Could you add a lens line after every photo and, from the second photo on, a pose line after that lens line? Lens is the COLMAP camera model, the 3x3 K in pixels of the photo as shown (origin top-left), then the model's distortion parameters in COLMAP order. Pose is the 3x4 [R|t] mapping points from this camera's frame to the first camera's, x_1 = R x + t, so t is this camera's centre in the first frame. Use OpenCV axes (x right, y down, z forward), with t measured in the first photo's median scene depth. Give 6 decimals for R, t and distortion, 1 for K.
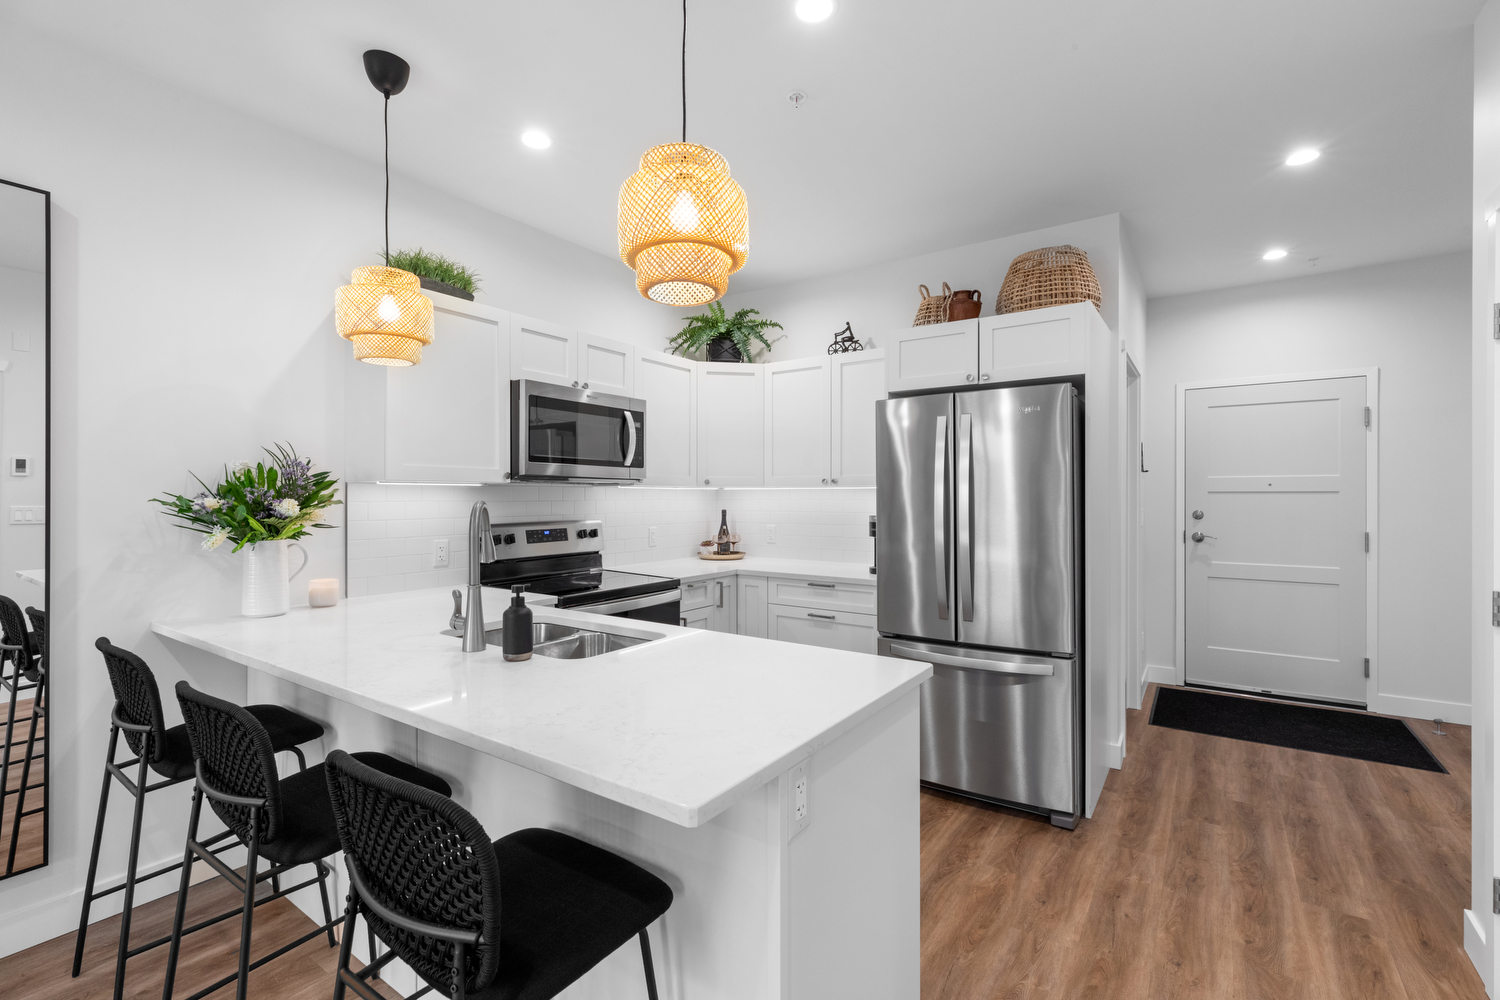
lens RADIAL K [[667.5, 0, 748.7], [0, 667.5, 489.1], [0, 0, 1]] dist [0.003016, 0.000410]
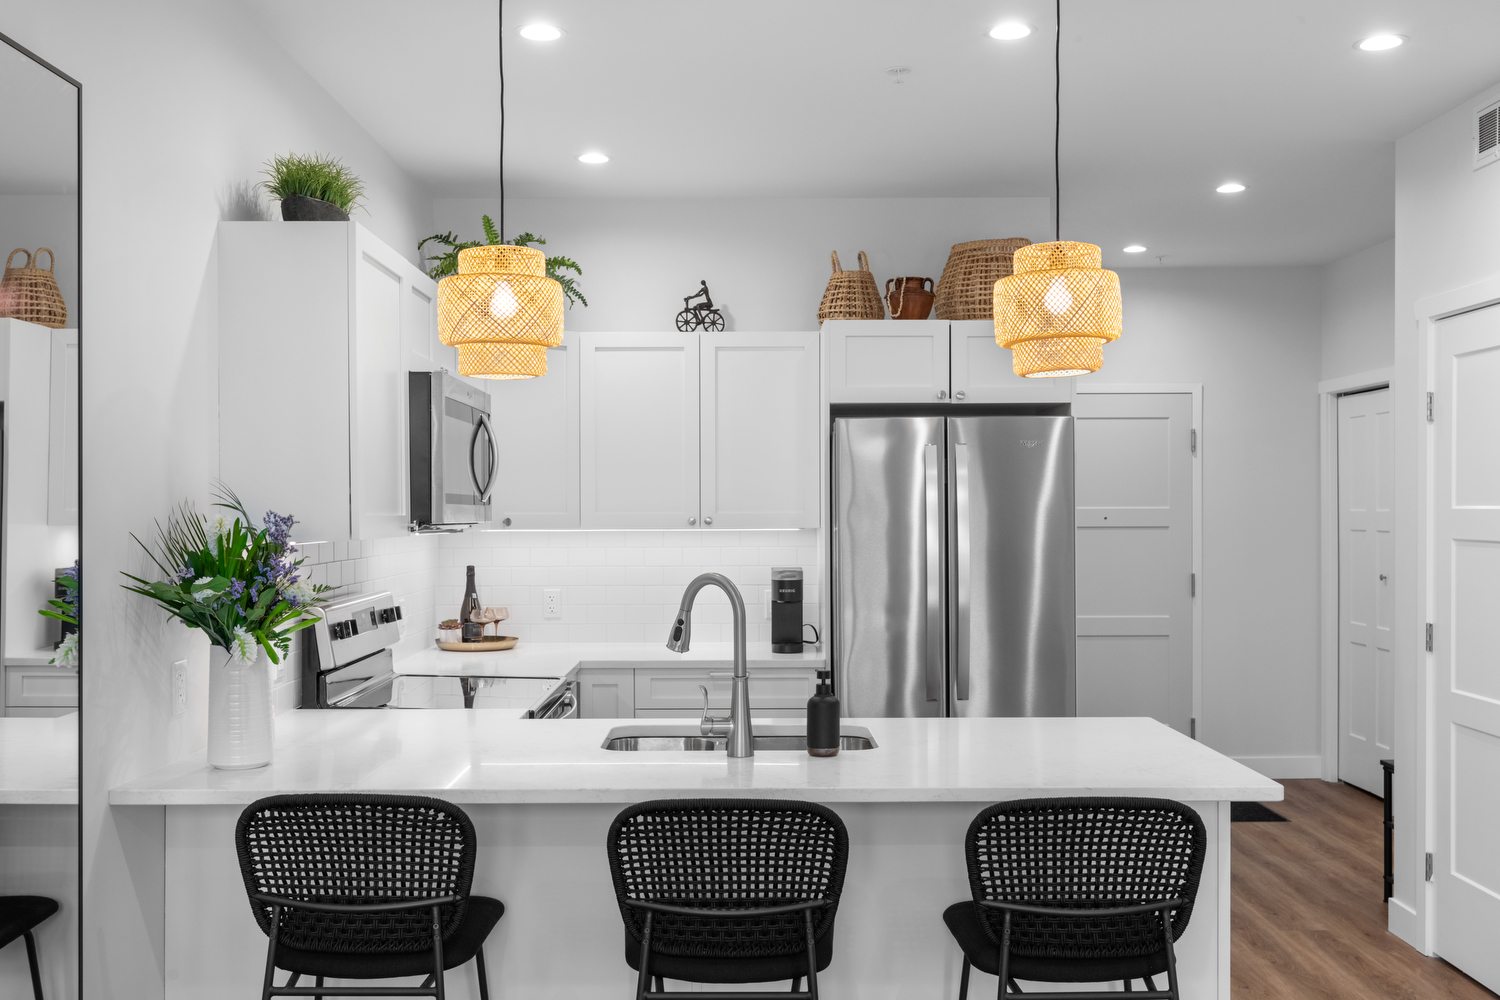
lens RADIAL K [[1439.3, 0, 750.0], [0, 1439.3, 500.0], [0, 0, 1]] dist [-0.007802, 0.002532]
pose [[0.818492, 0.001075, 0.574517, -0.639116], [-0.002284, 0.999996, 0.001383, -0.033558], [-0.574514, -0.002444, 0.818491, -0.202709]]
